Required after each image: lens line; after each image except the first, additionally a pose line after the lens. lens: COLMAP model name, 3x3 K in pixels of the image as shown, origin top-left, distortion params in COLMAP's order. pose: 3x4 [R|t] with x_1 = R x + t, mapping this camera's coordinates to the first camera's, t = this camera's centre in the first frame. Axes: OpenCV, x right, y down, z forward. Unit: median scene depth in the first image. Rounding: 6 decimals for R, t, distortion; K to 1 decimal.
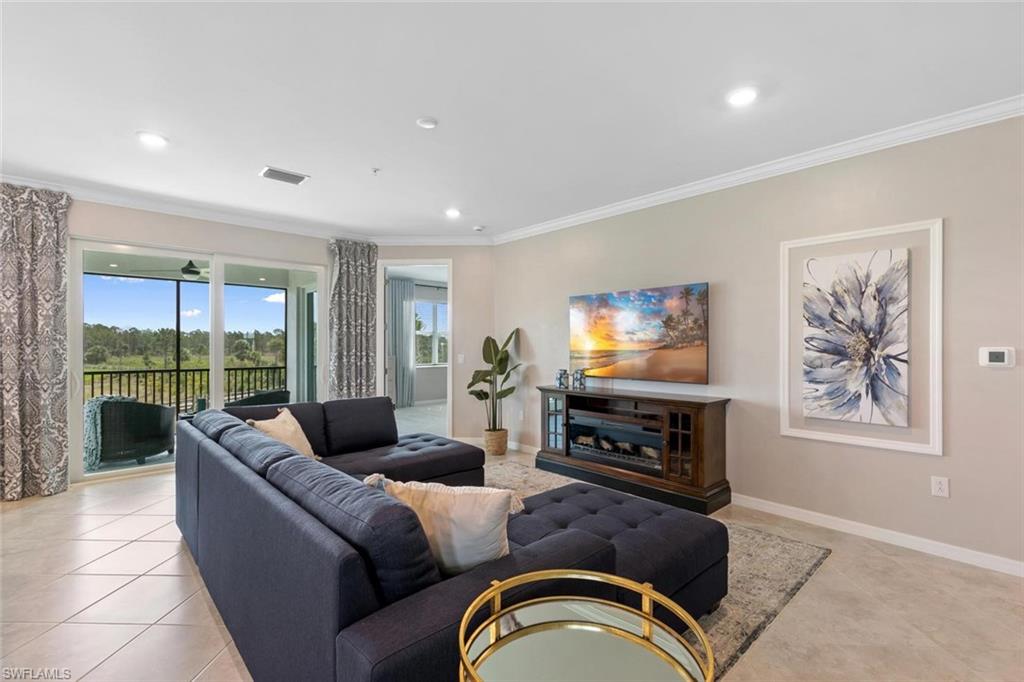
lens RADIAL K [[459.9, 0, 512.5], [0, 459.9, 344.1], [0, 0, 1]] dist [0.007692, -0.000868]
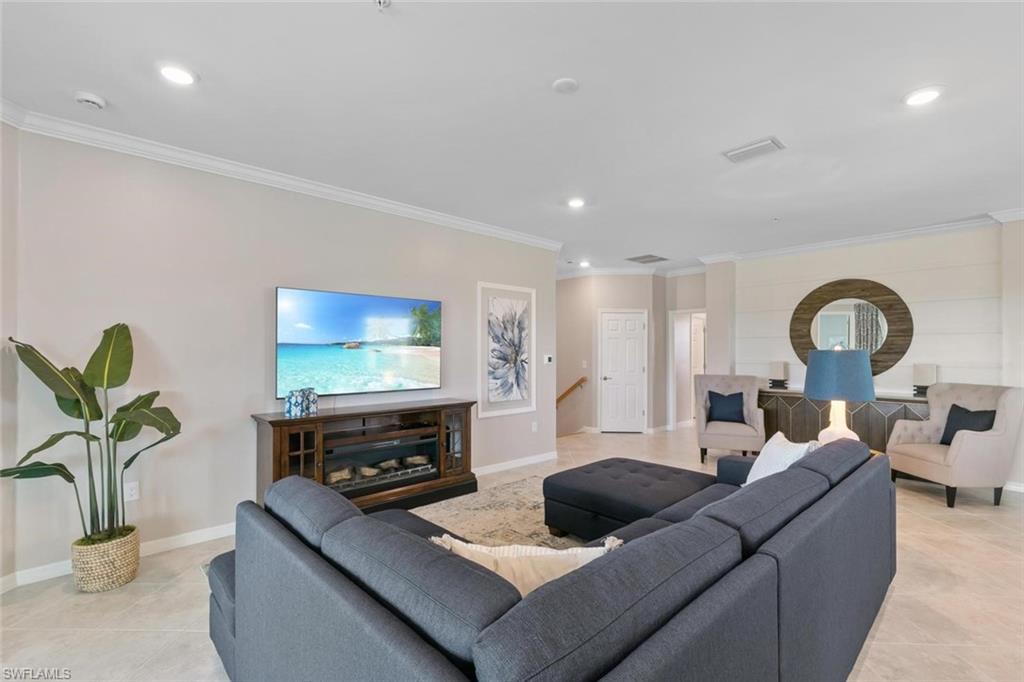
lens RADIAL K [[459.9, 0, 514.8], [0, 459.9, 346.4], [0, 0, 1]] dist [0.007692, -0.000868]
pose [[-0.011403, 0.009466, 0.999890, -0.740399], [-0.000583, 0.999955, -0.009473, -0.008506], [-0.999935, -0.000691, -0.011397, 0.812981]]
